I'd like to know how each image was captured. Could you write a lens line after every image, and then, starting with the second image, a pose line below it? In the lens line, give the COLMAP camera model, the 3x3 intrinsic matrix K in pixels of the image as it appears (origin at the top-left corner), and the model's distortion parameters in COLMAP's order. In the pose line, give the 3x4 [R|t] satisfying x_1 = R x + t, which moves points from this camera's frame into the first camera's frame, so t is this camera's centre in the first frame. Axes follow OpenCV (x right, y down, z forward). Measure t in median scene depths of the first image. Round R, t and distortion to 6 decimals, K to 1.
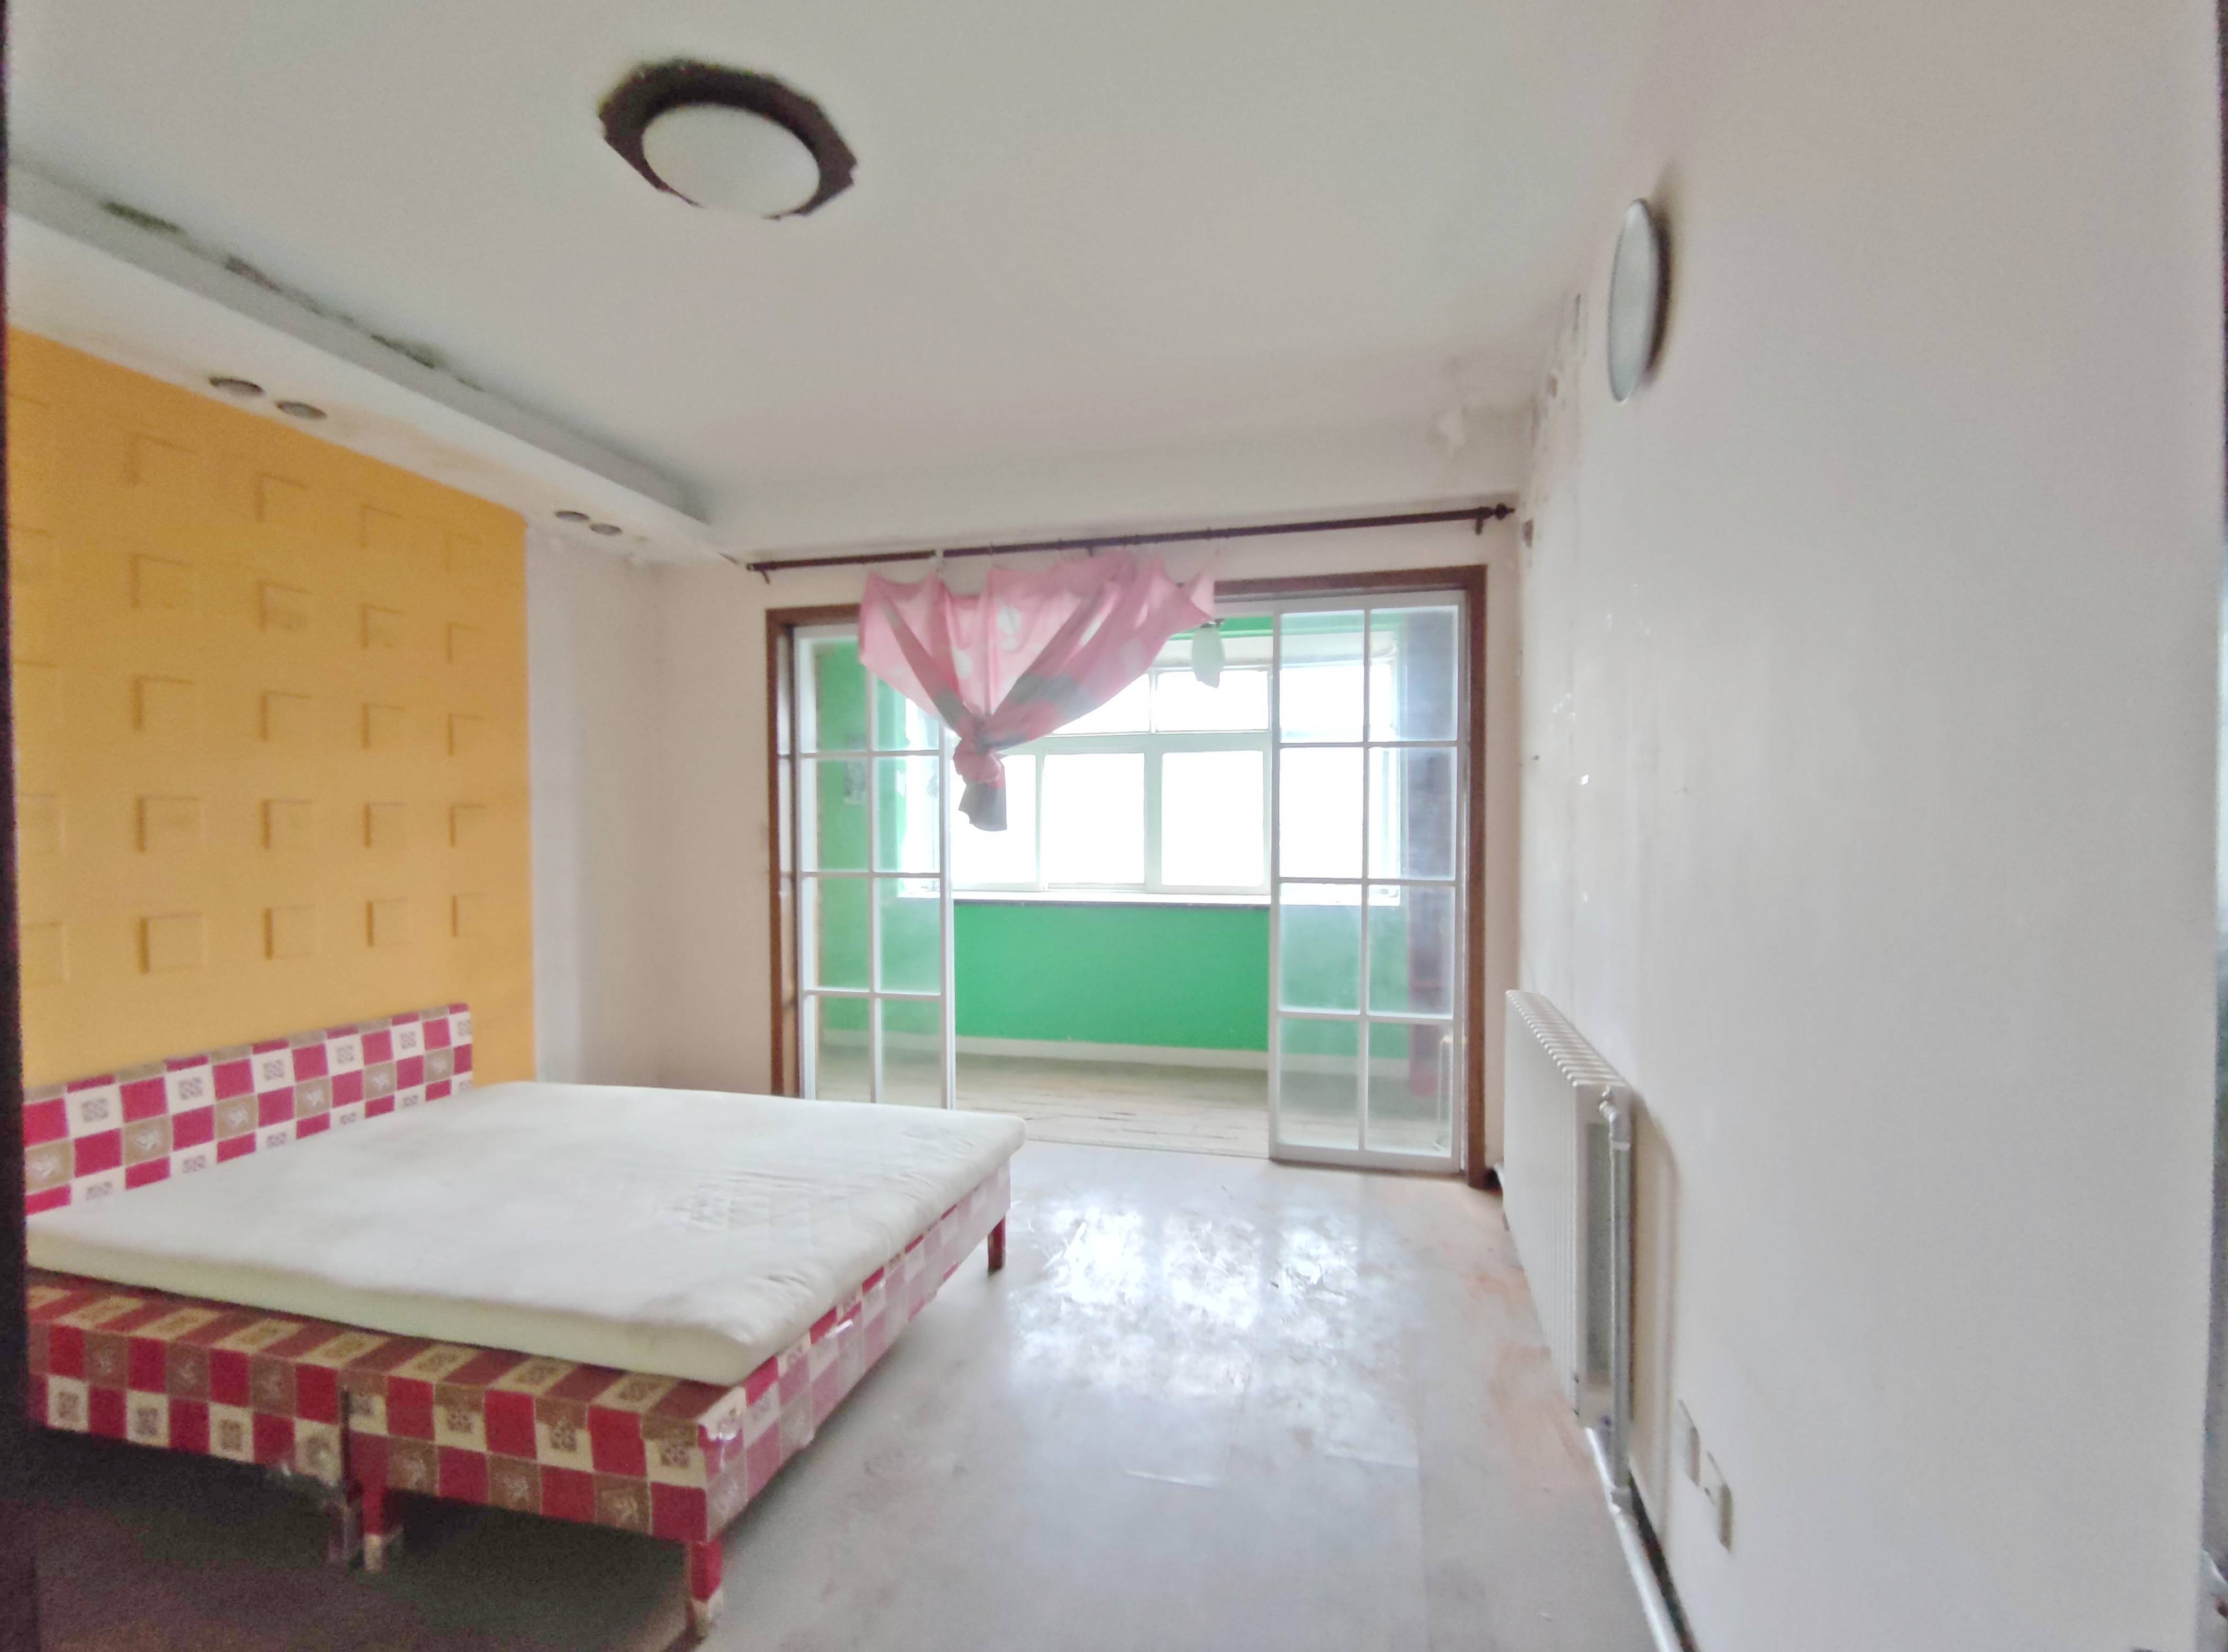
lens RADIAL K [[1037.5, 0, 1113.6], [0, 1037.5, 848.7], [0, 0, 1]] dist [-0.000046, -0.000003]
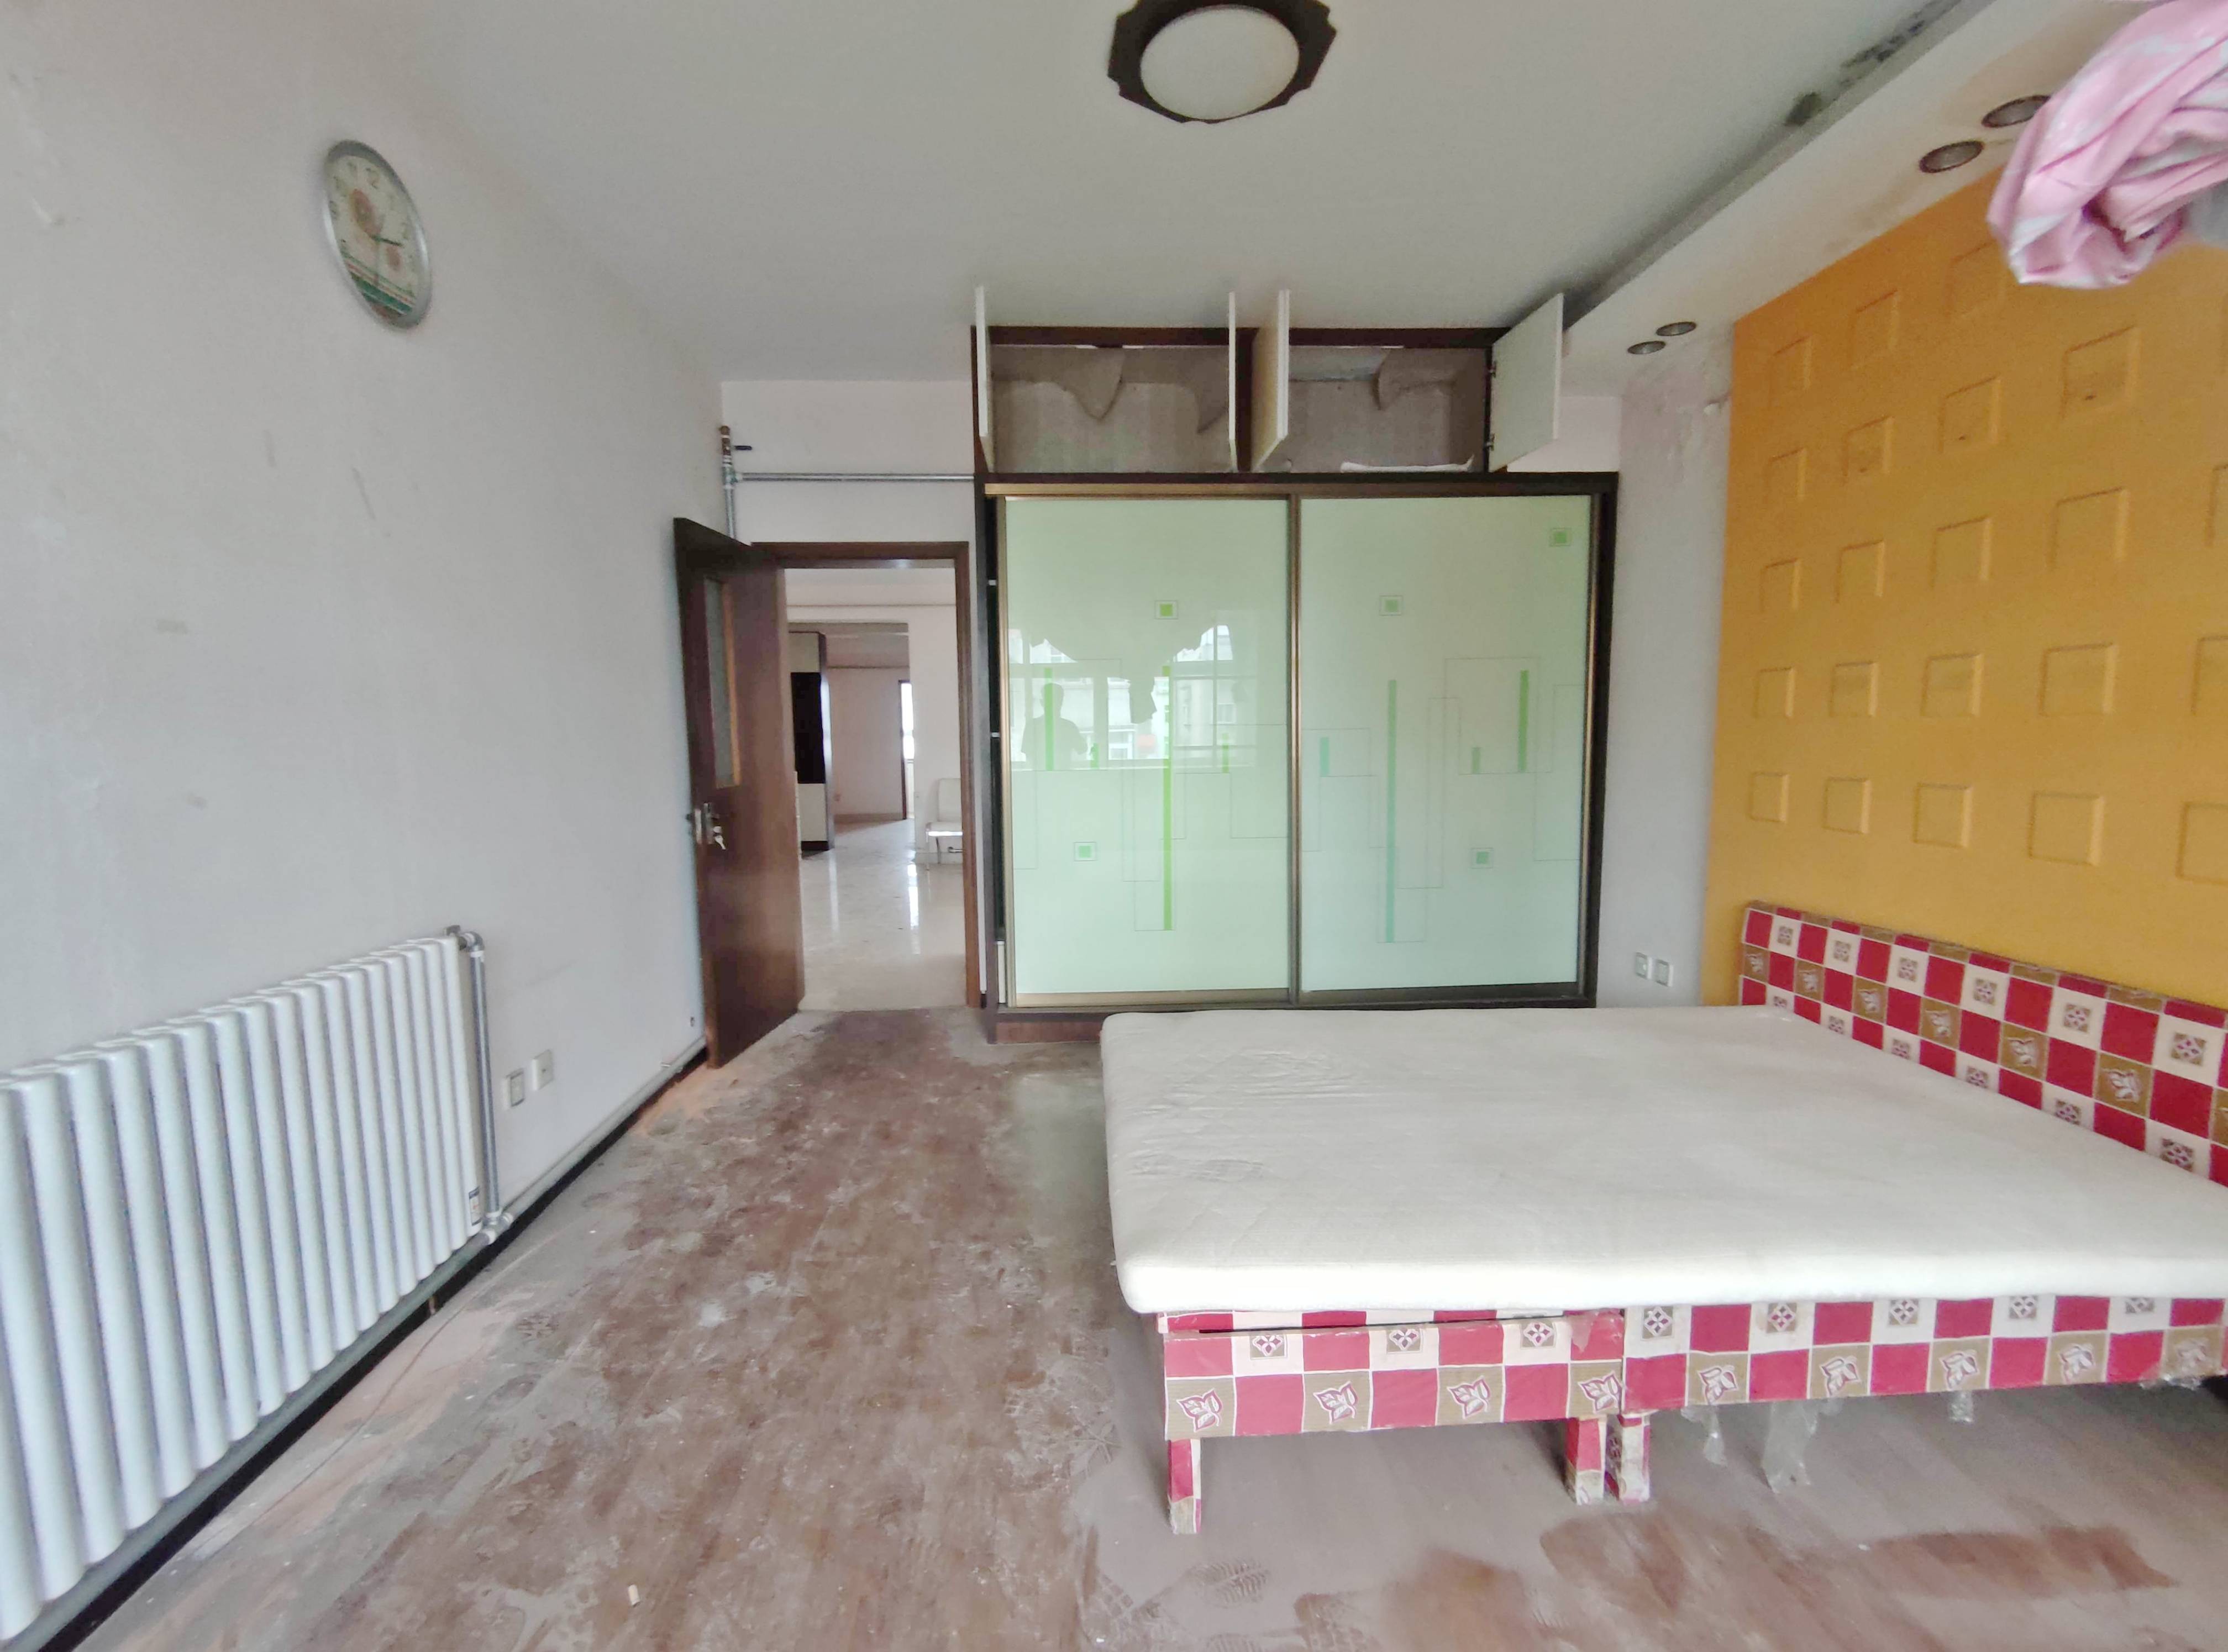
lens RADIAL K [[1037.5, 0, 1113.6], [0, 1037.5, 848.7], [0, 0, 1]] dist [-0.000046, -0.000003]
pose [[-0.953824, 0.048803, -0.296375, 0.070227], [0.010808, 0.991650, 0.128505, -0.007861], [0.300172, 0.119368, -0.946387, 1.541424]]
